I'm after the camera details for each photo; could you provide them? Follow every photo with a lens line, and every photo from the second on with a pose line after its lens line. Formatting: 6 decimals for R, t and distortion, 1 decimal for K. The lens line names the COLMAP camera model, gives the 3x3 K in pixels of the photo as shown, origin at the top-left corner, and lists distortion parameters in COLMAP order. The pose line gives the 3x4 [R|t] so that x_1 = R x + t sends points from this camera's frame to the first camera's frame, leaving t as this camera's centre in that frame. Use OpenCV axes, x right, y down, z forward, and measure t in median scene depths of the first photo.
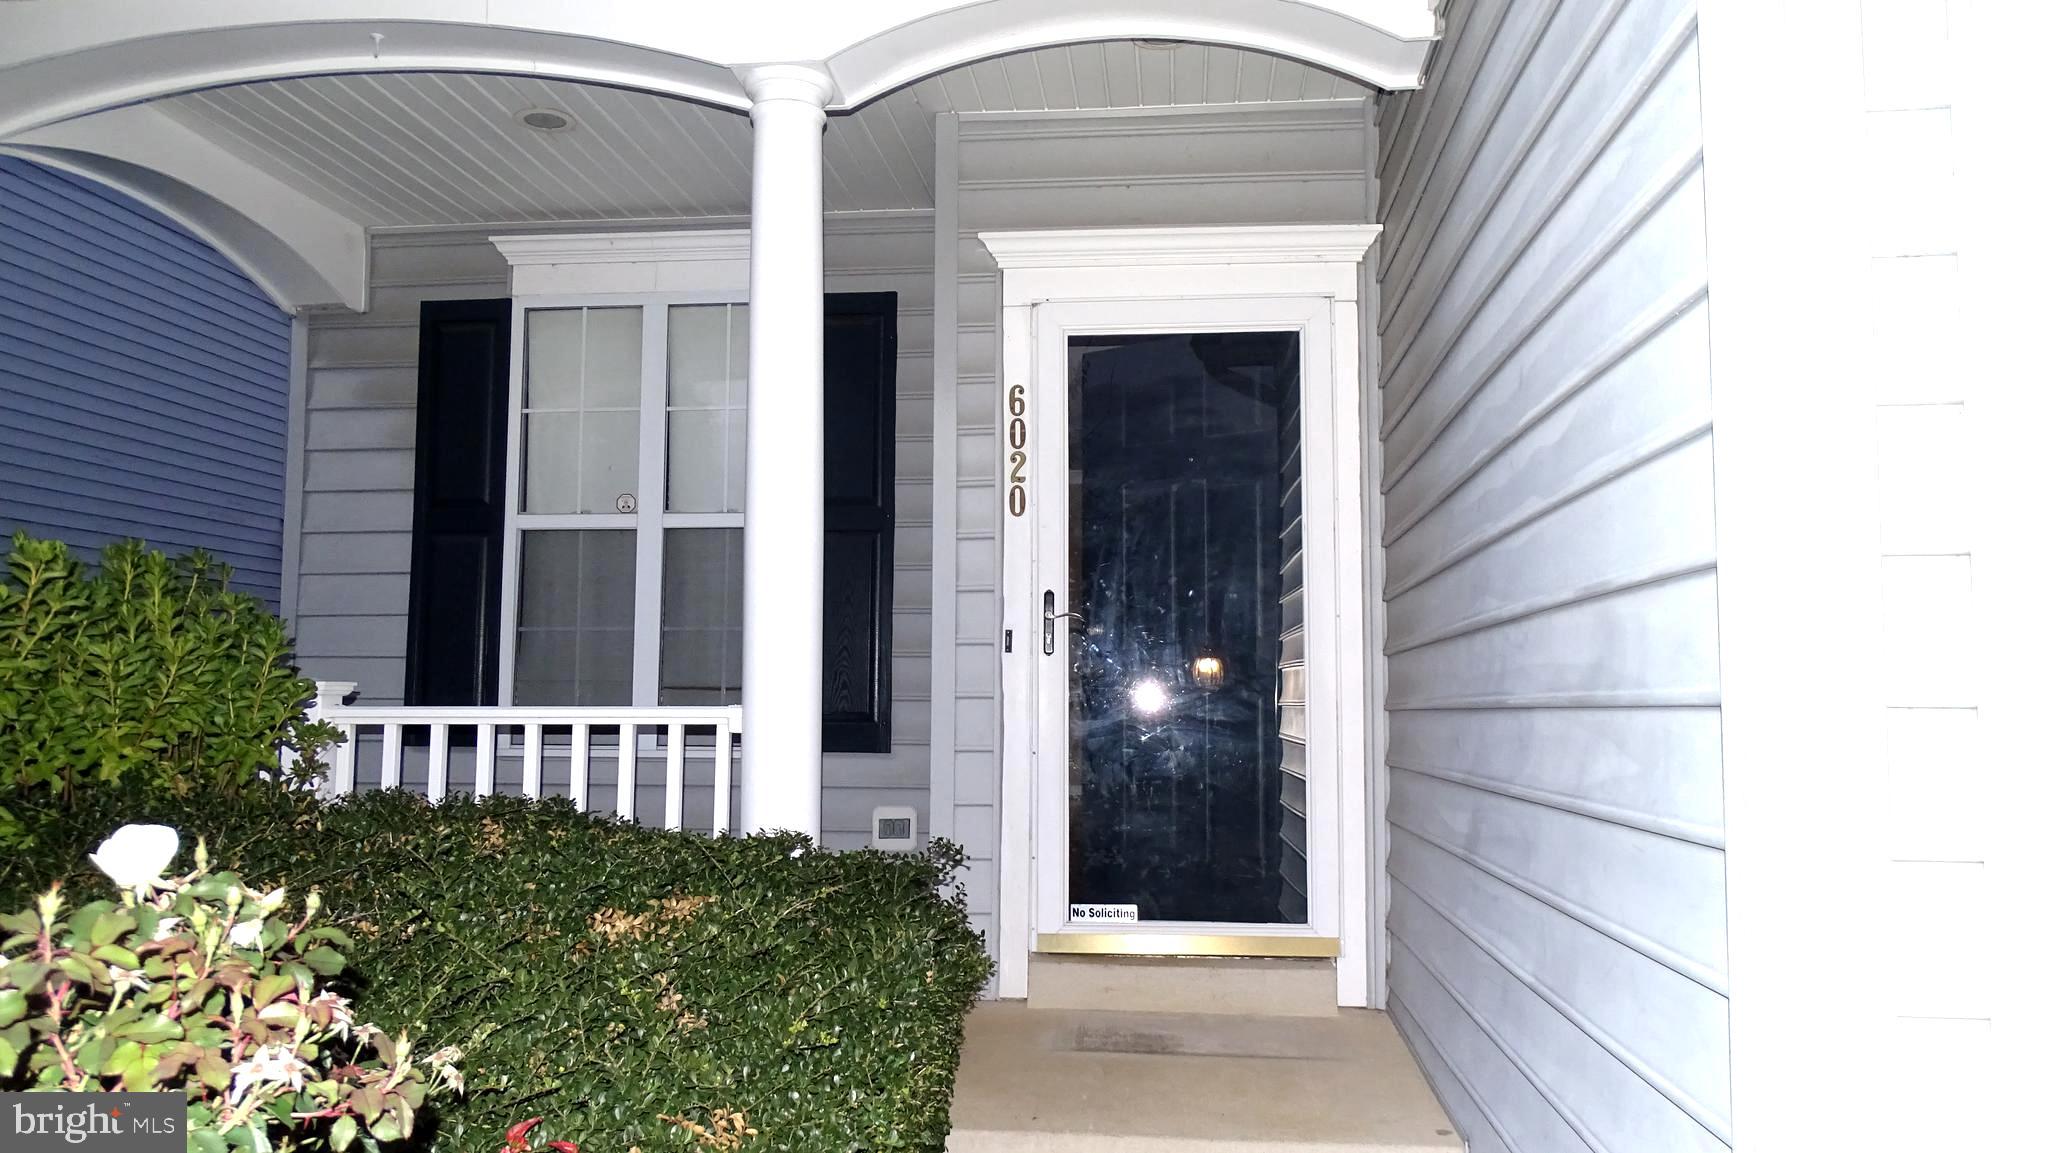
lens RADIAL K [[1567.0, 0, 1024.0], [0, 1567.0, 576.5], [0, 0, 1]] dist [-0.001428, -0.000465]
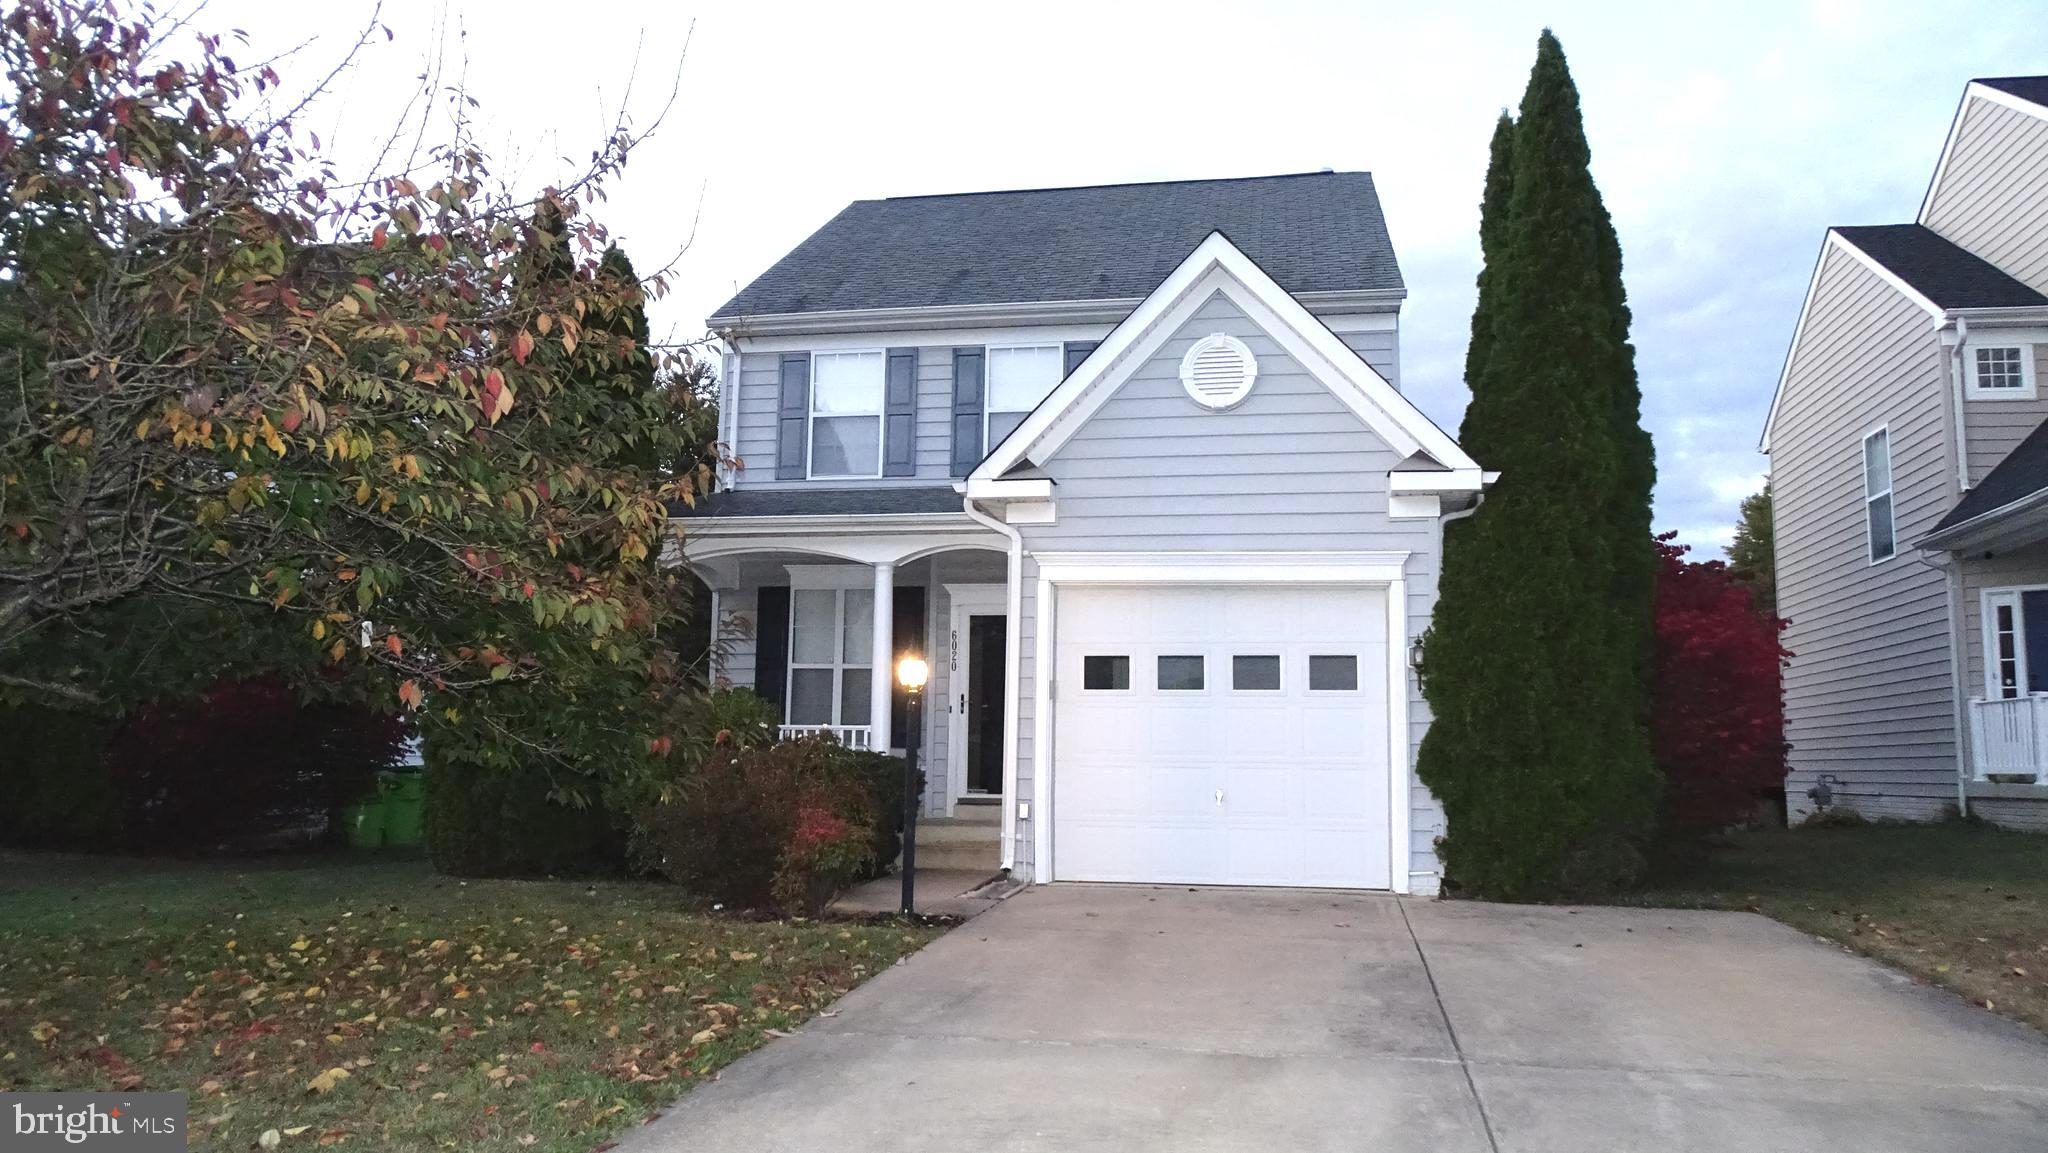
lens RADIAL K [[1531.7, 0, 1024.0], [0, 1531.7, 576.5], [0, 0, 1]] dist [0.000351, -0.000008]
pose [[0.996913, 0.001429, -0.078505, 0.386078], [-0.004992, 0.998965, -0.045206, -0.090834], [0.078359, 0.045459, 0.995888, -2.141154]]
